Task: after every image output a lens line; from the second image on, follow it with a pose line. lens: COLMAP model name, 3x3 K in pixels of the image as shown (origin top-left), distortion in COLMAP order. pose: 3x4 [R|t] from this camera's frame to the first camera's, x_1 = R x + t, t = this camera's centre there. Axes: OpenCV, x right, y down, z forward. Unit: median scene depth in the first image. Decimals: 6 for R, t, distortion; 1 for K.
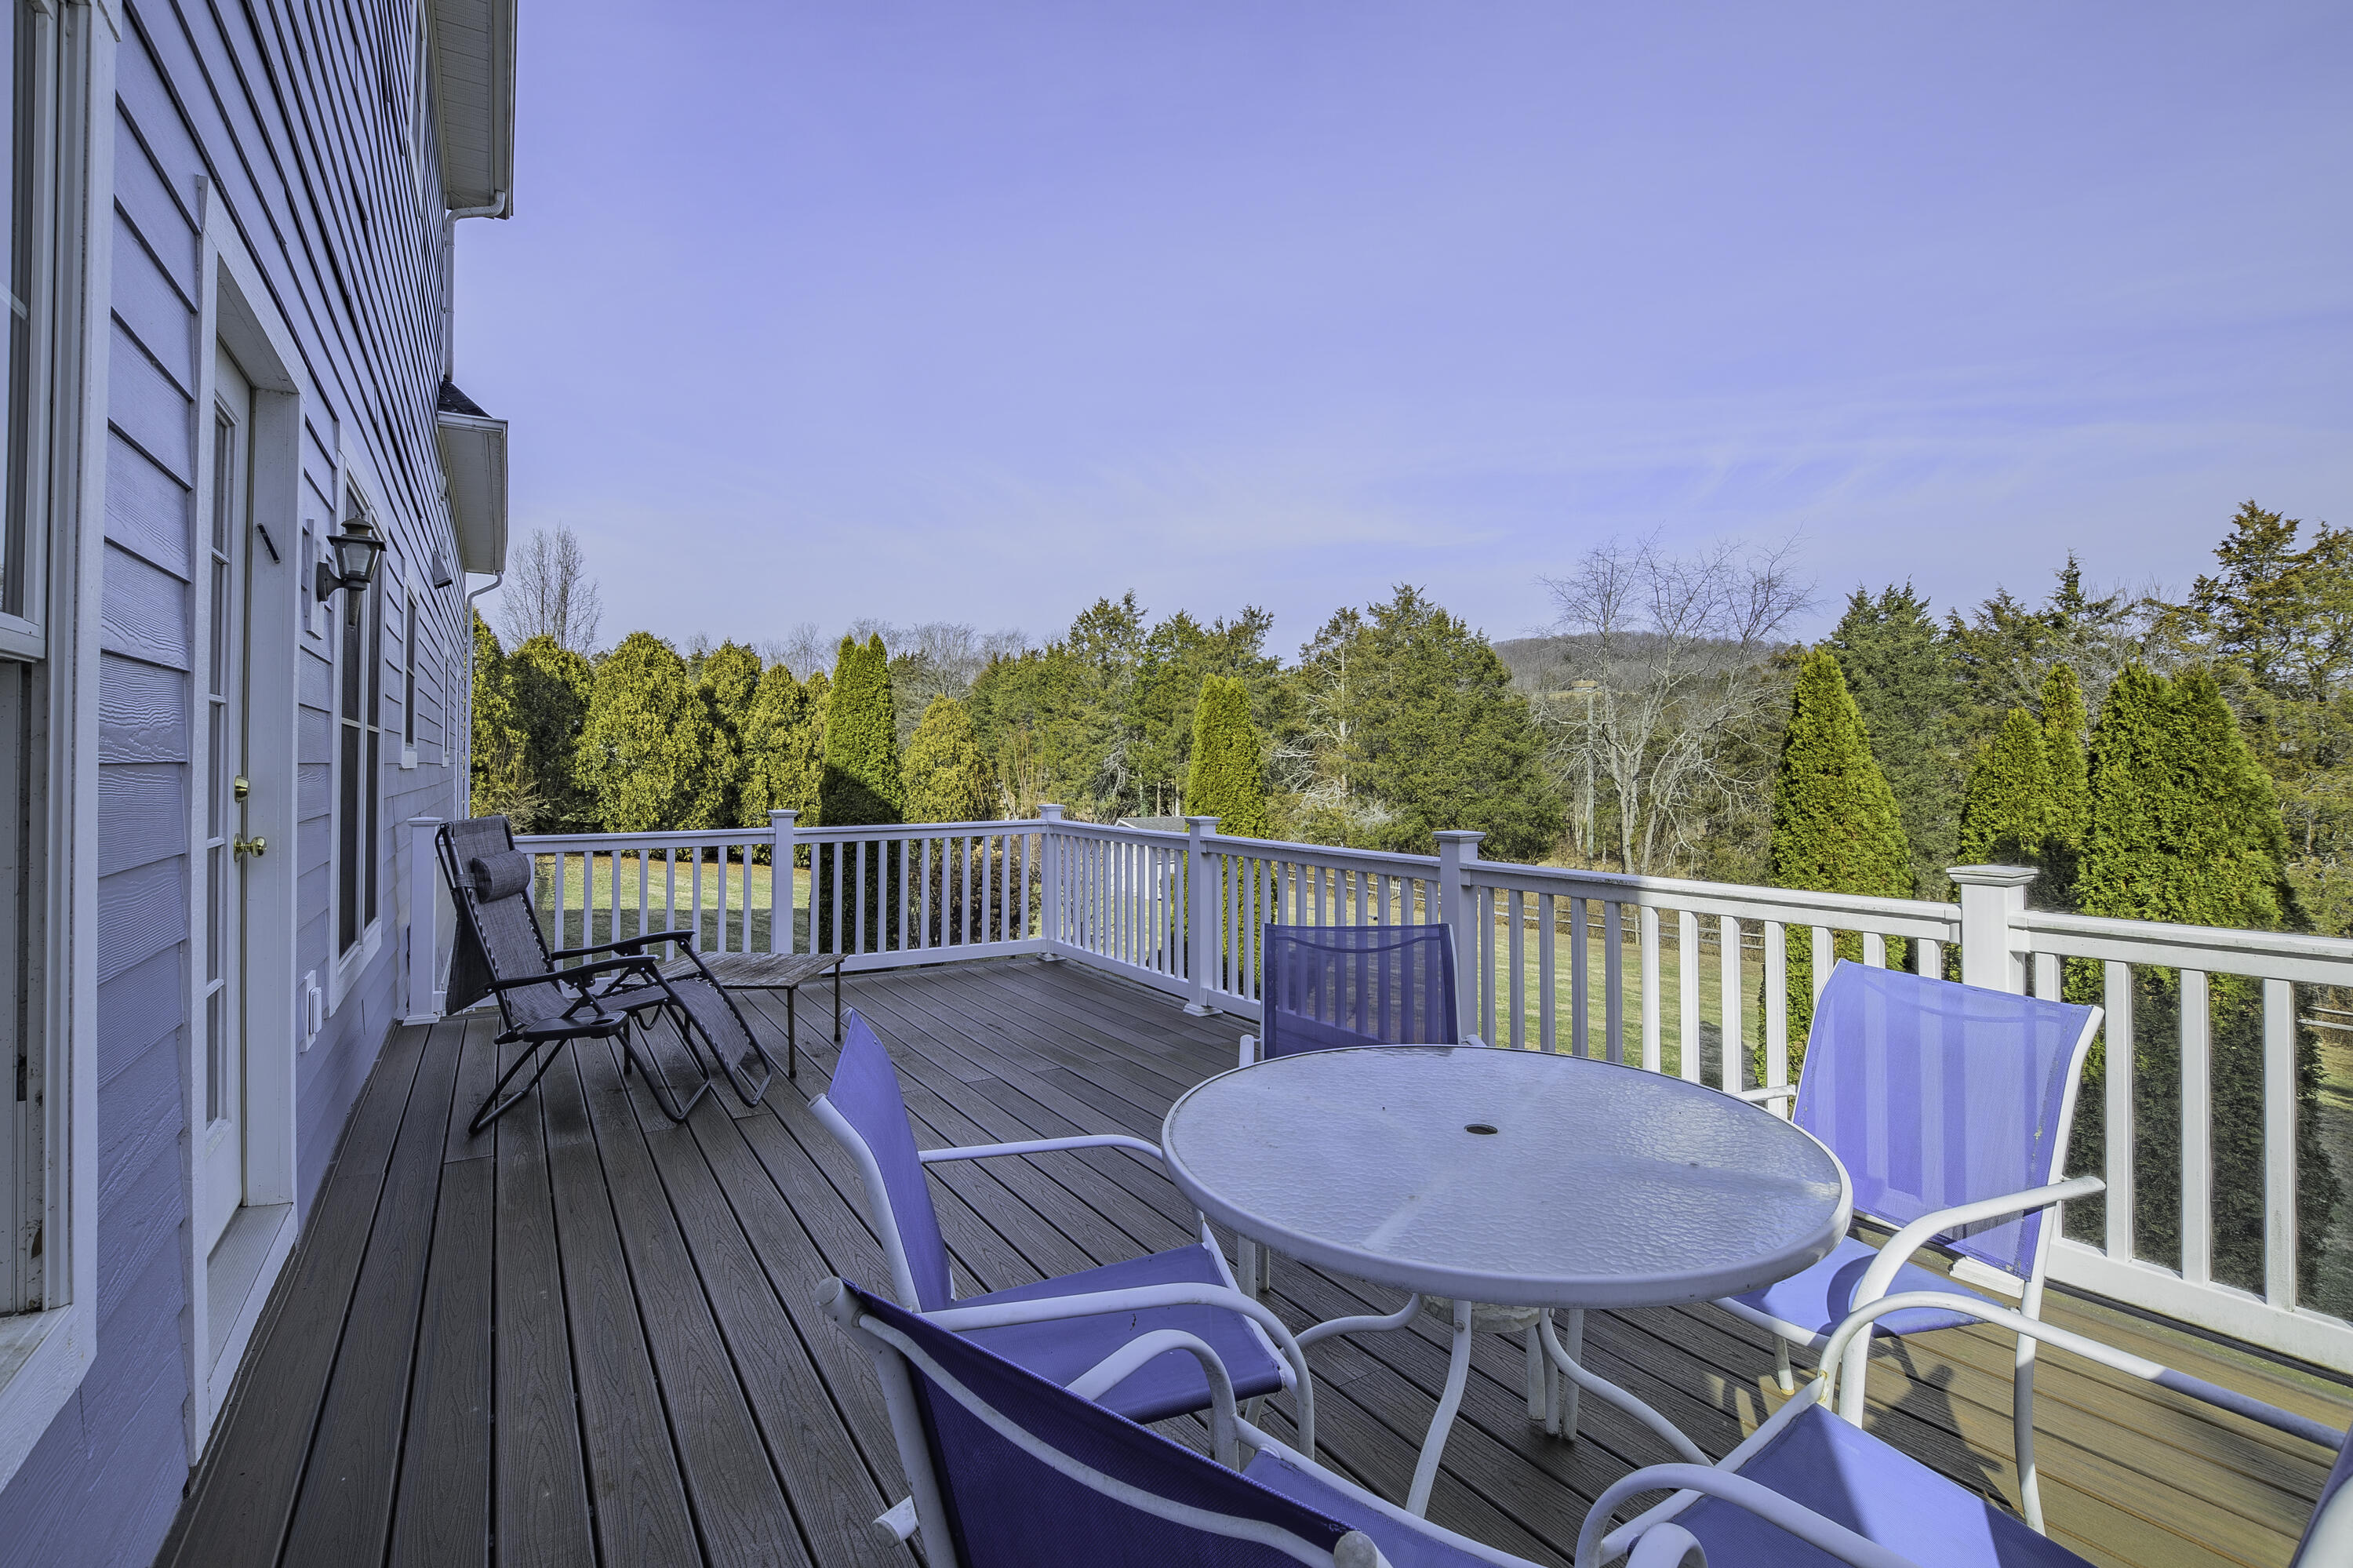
lens RADIAL K [[1090.8, 0, 1170.8], [0, 1090.8, 727.0], [0, 0, 1]] dist [-0.028855, 0.001032]
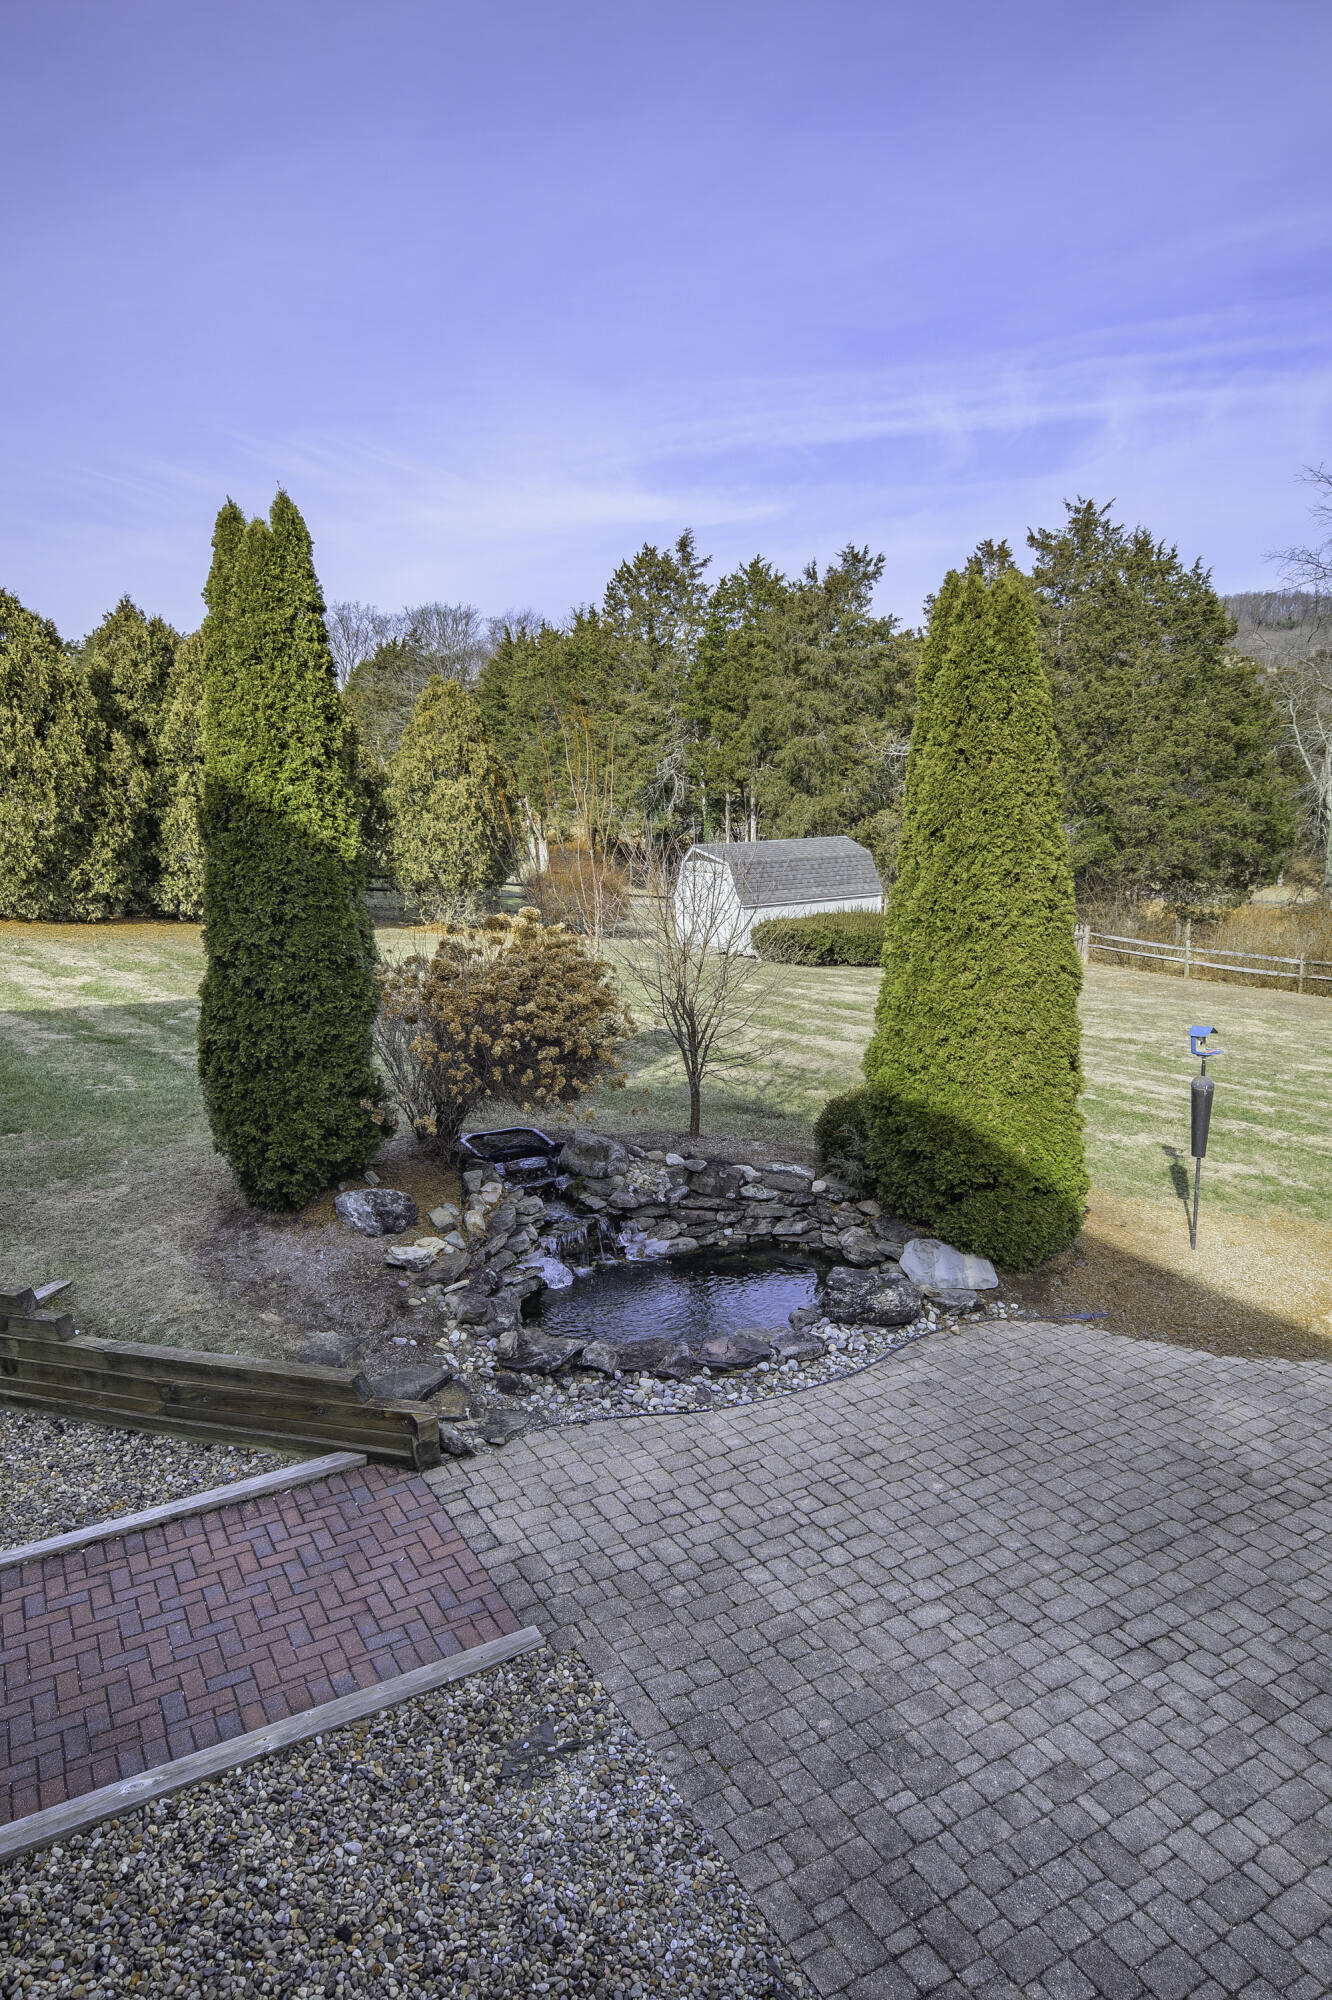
lens RADIAL K [[1175.4, 0, 666.0], [0, 1175.4, 1000.0], [0, 0, 1]] dist [-0.016754, 0.023075]
pose [[0.999321, -0.017535, -0.032416, -0.042802], [0.024296, 0.974821, 0.221662, 0.010900], [0.027713, -0.222299, 0.974585, 0.221709]]
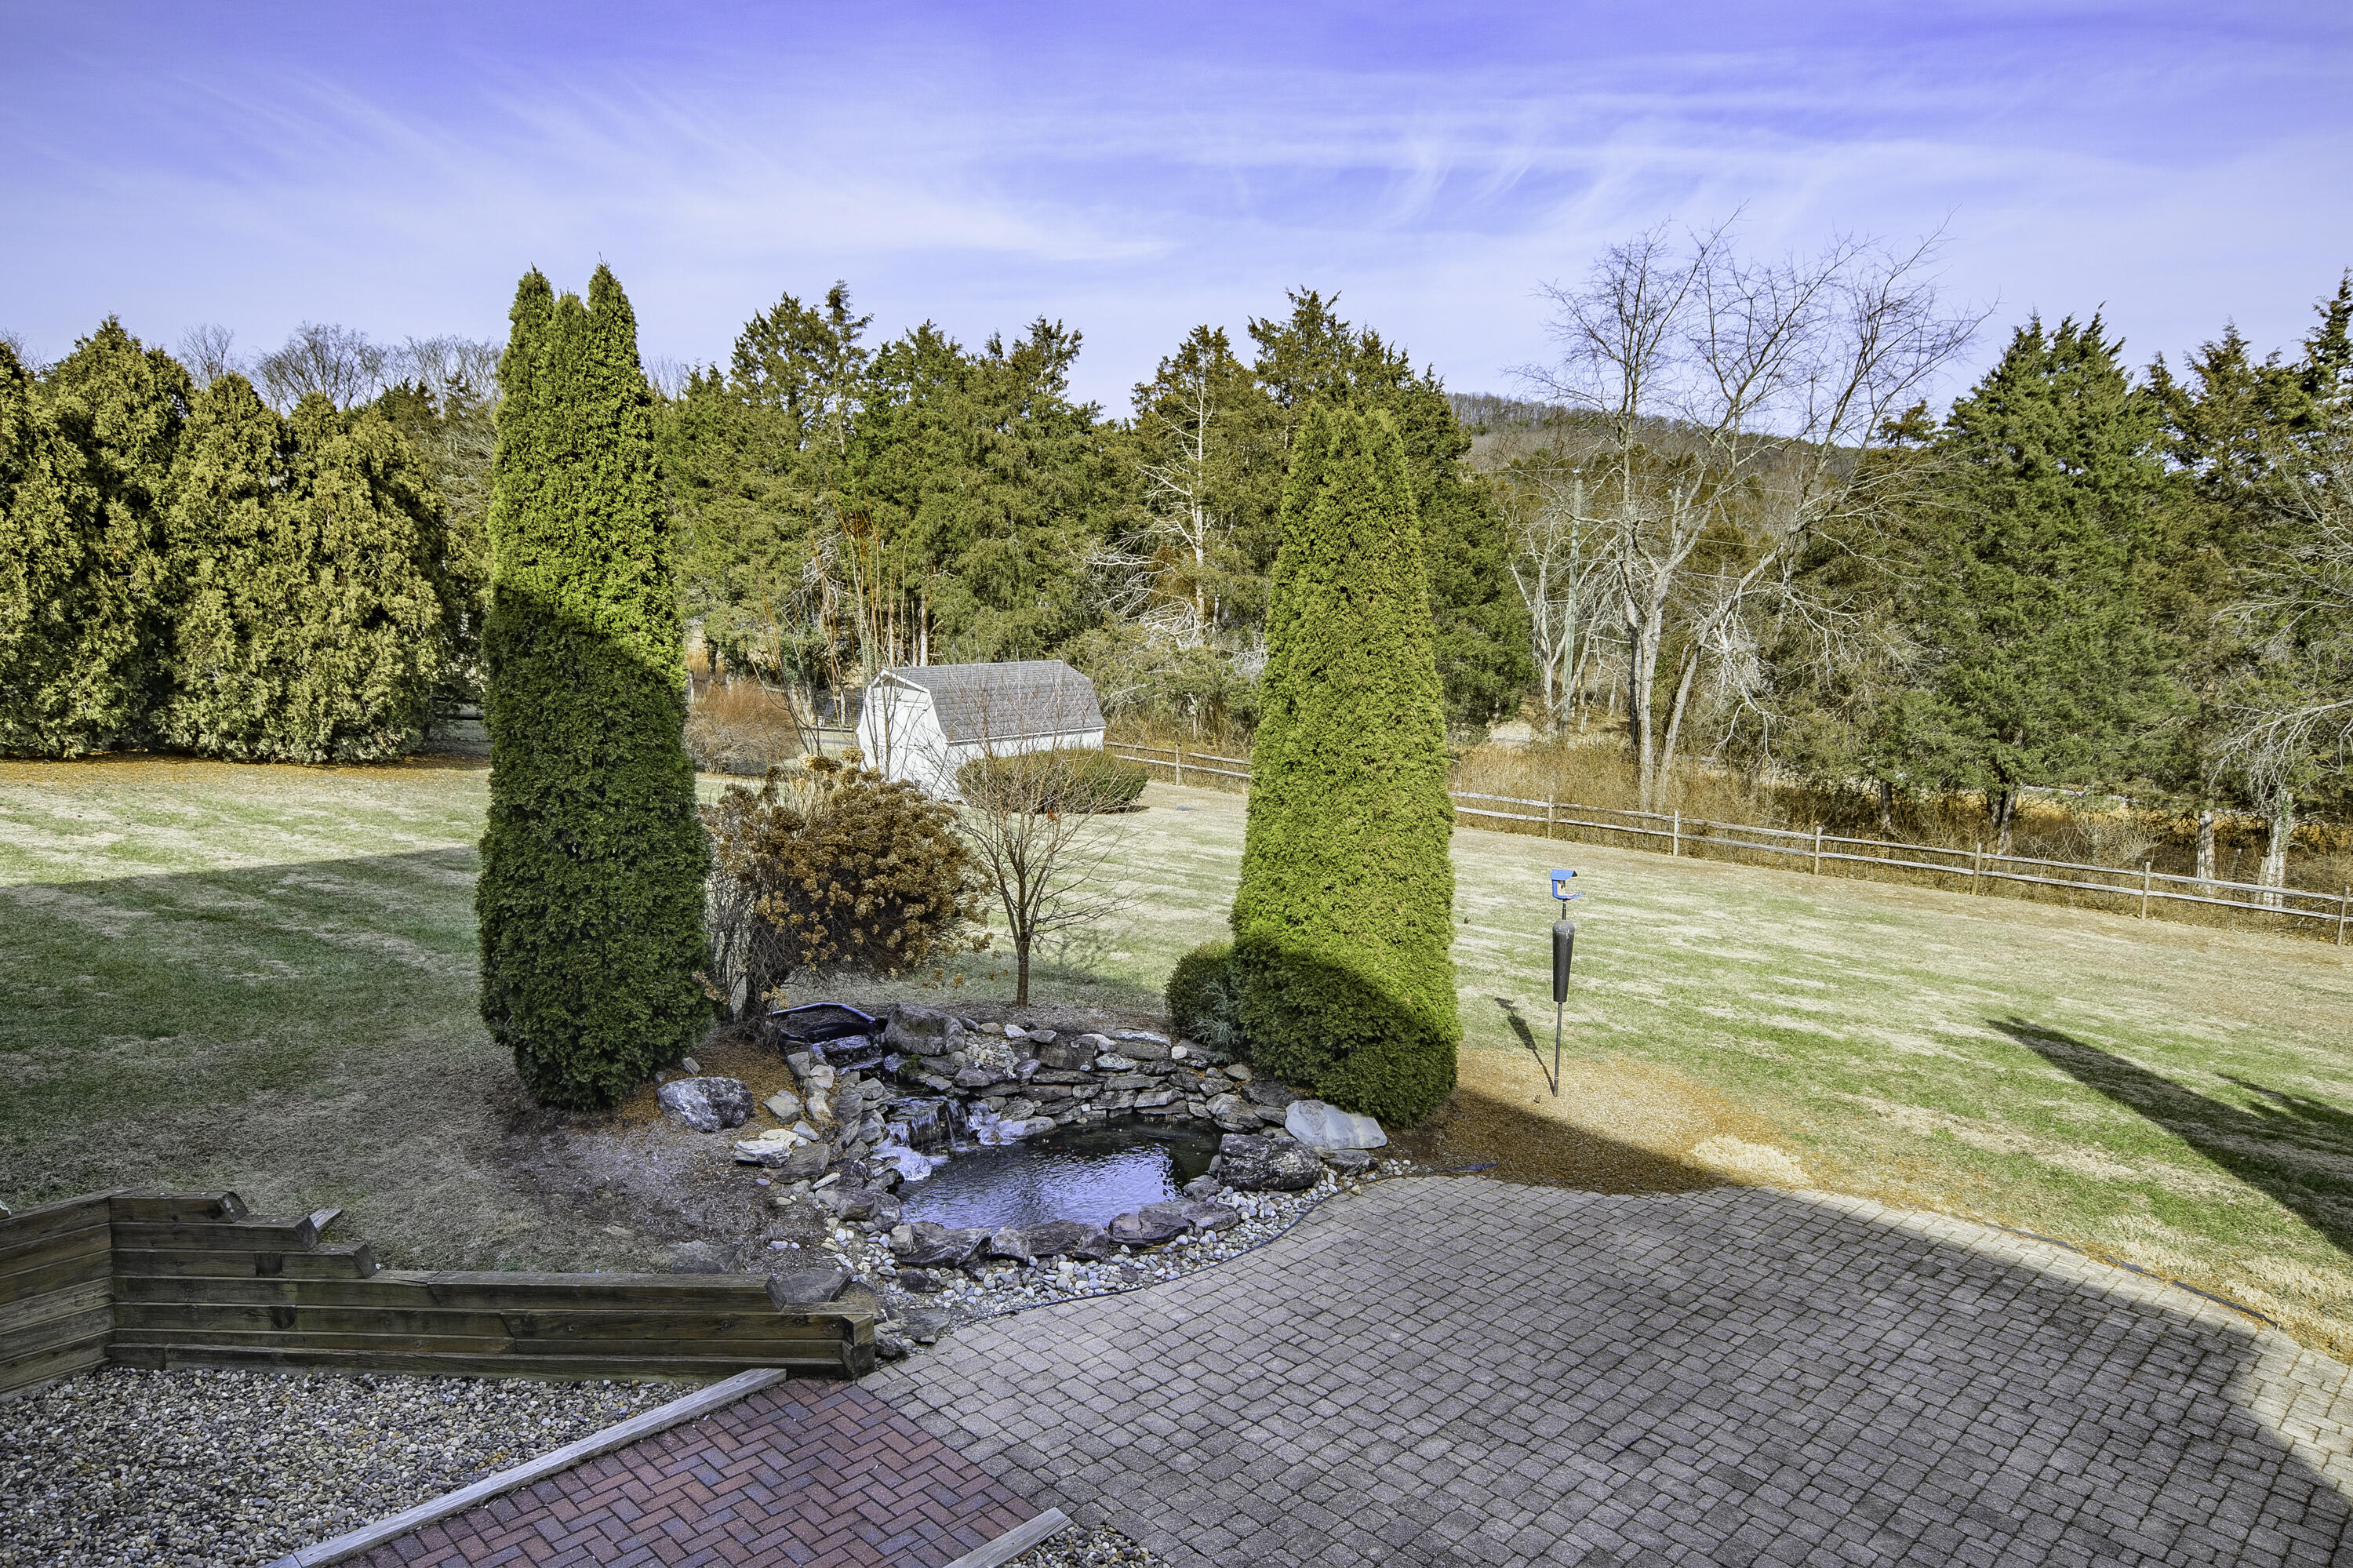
lens RADIAL K [[1479.4, 0, 1125.8], [0, 1479.4, 792.5], [0, 0, 1]] dist [-0.020808, 0.045129]
pose [[0.973847, -0.022593, 0.226079, -0.104335], [-0.018943, 0.983506, 0.179883, 0.002906], [-0.226414, -0.179461, 0.957356, 0.186928]]
